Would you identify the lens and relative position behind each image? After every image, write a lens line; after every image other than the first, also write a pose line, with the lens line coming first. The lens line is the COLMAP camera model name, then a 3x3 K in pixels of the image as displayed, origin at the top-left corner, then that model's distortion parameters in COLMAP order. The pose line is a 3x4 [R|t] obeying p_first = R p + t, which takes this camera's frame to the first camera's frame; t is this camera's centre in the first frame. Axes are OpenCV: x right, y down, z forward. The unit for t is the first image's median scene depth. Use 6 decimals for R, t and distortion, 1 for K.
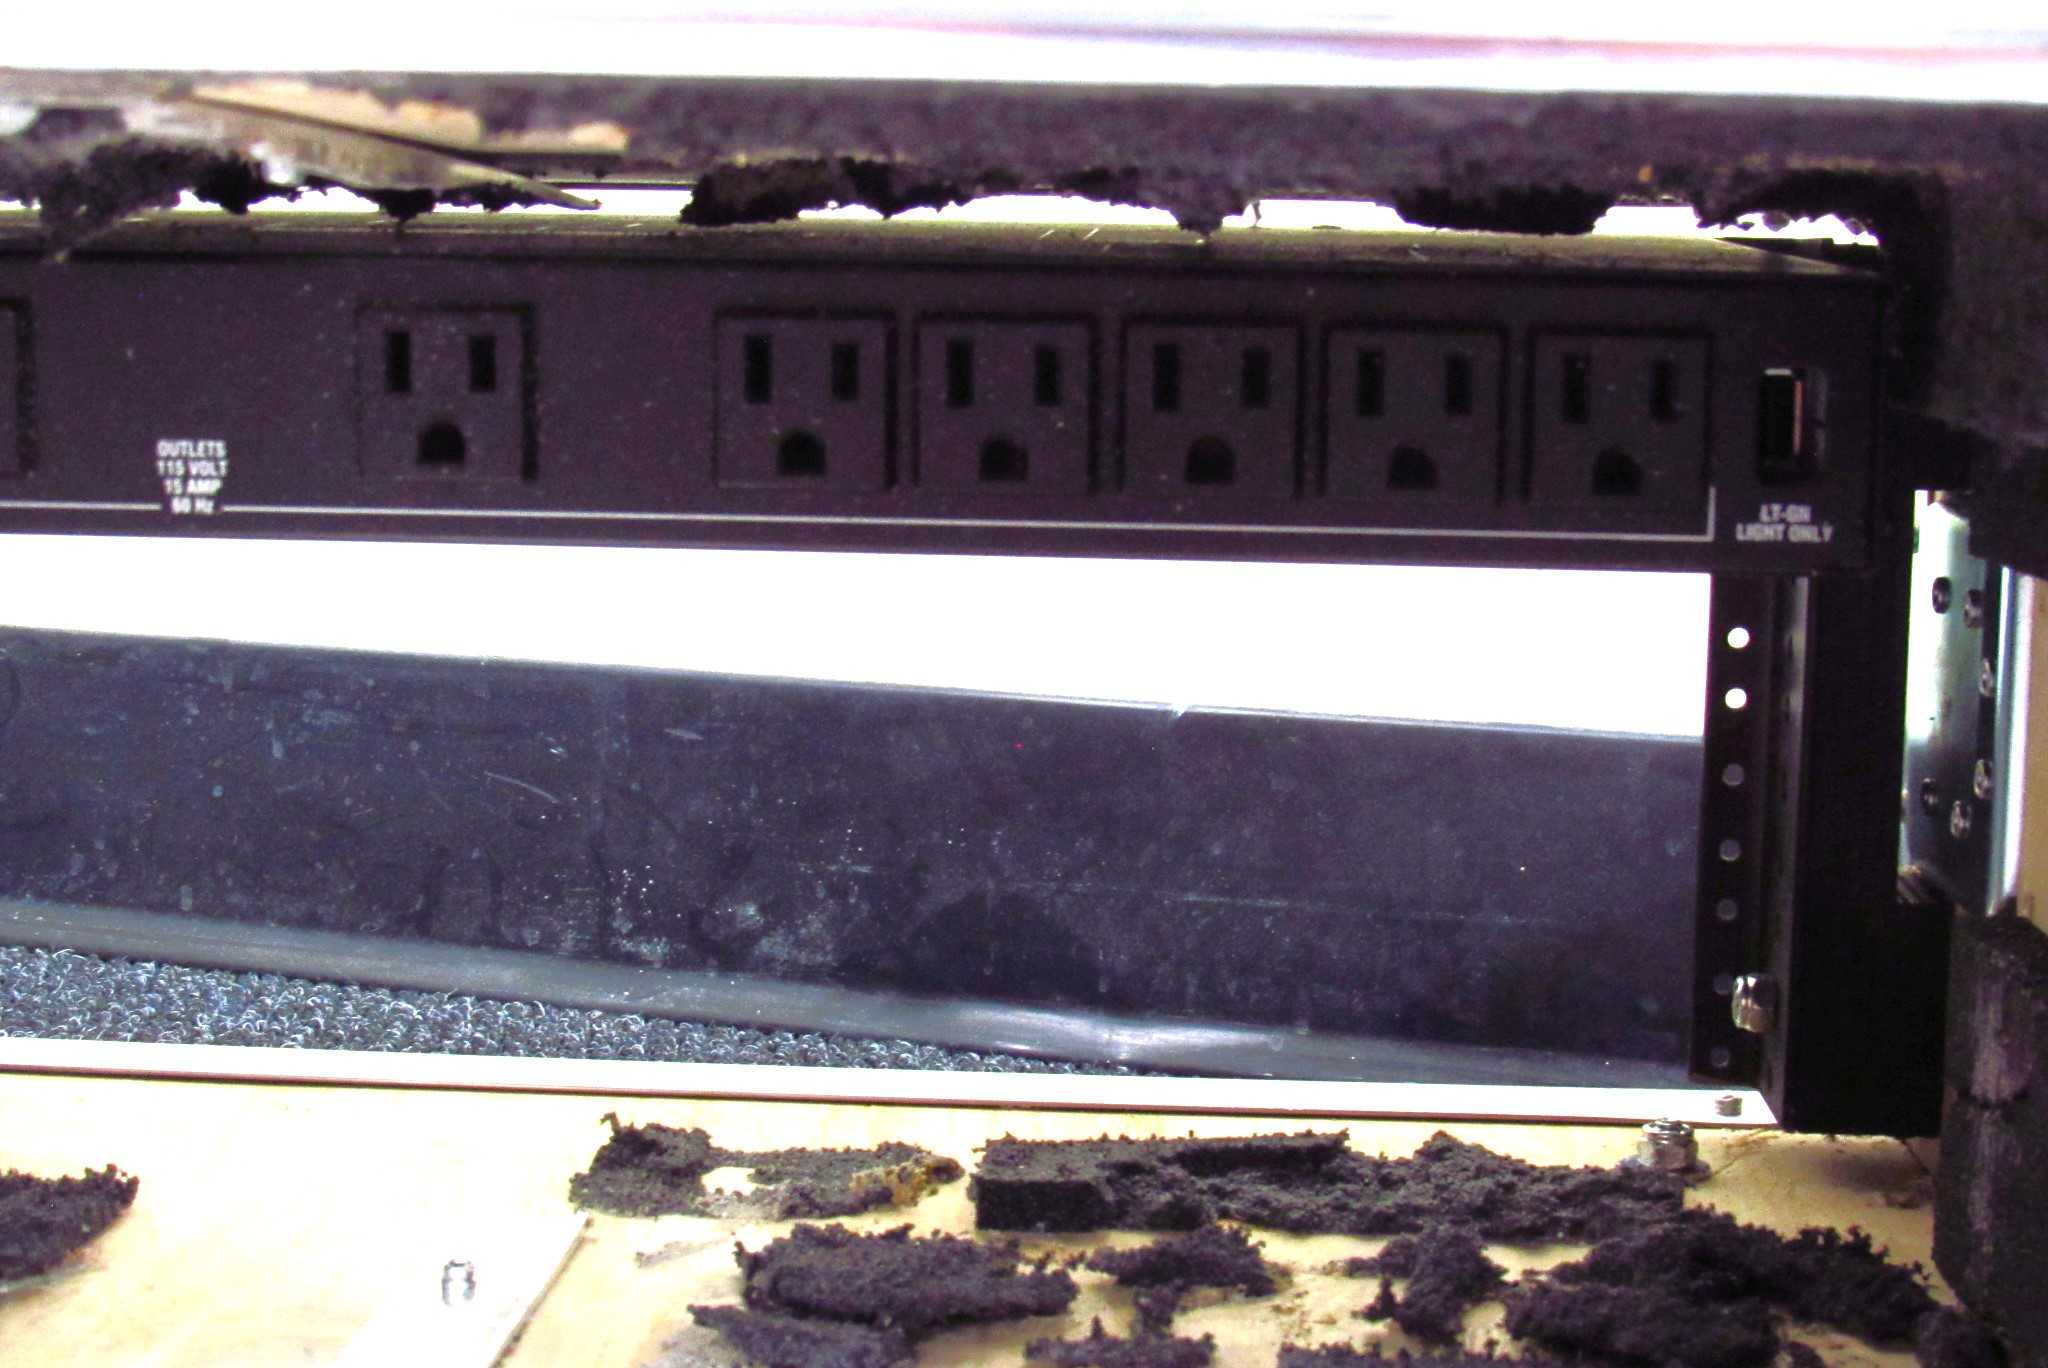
lens RADIAL K [[3544.9, 0, 1036.8], [0, 3544.9, 678.4], [0, 0, 1]] dist [-0.144200, 0.000000]
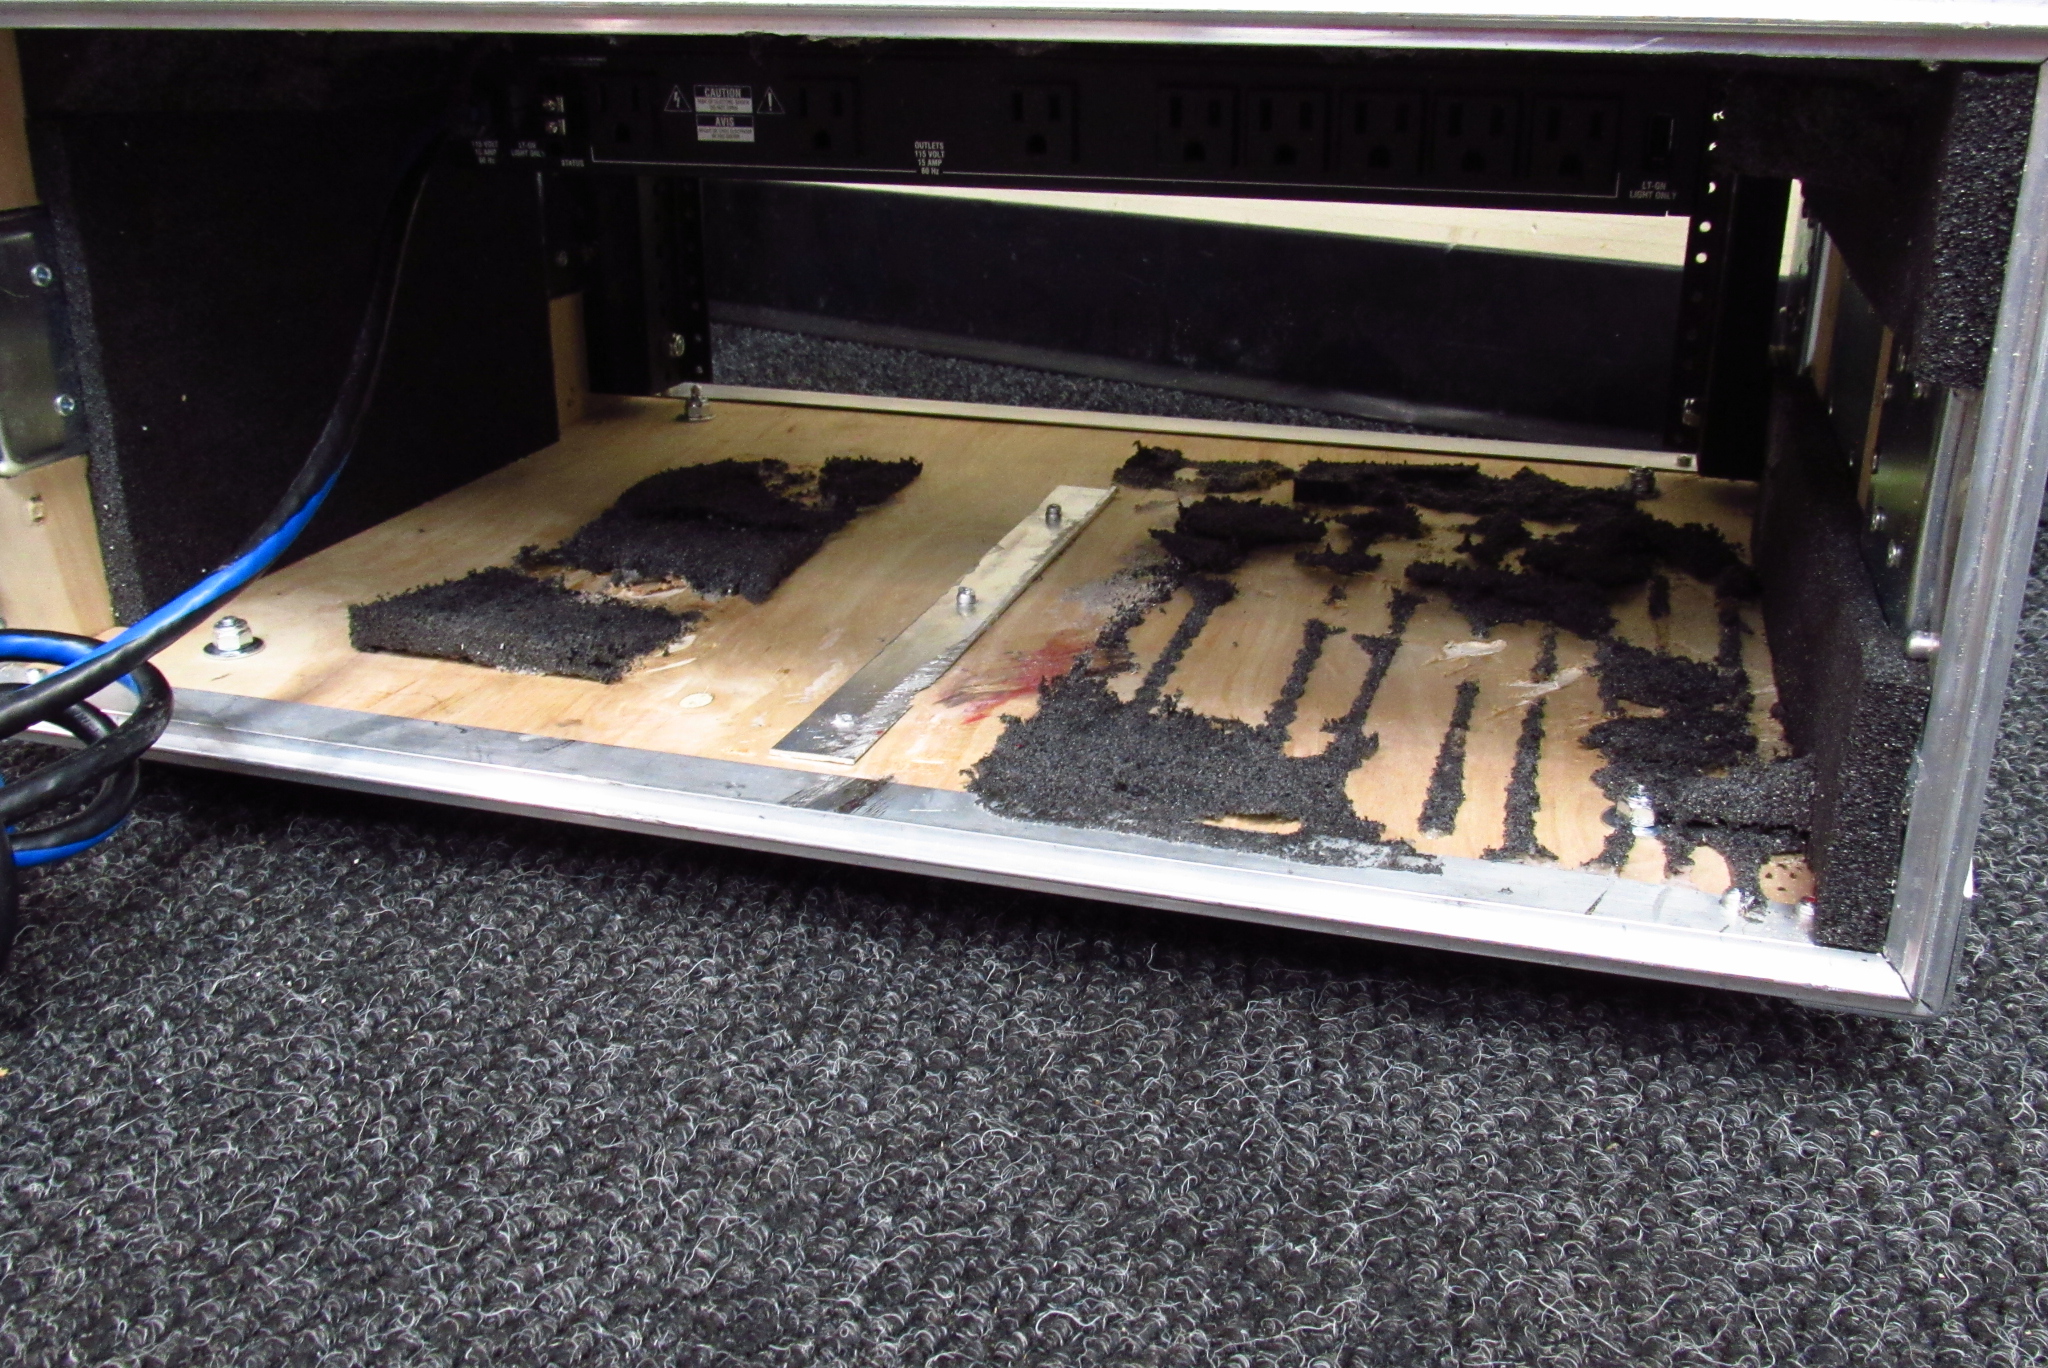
lens RADIAL K [[1914.6, 0, 1013.4], [0, 1914.6, 664.0], [0, 0, 1]] dist [-0.041429, 0.000000]
pose [[0.970475, 0.068095, -0.231389, 0.090474], [-0.010163, 0.970013, 0.242839, -0.030366], [0.240986, -0.233318, 0.942066, -0.170224]]
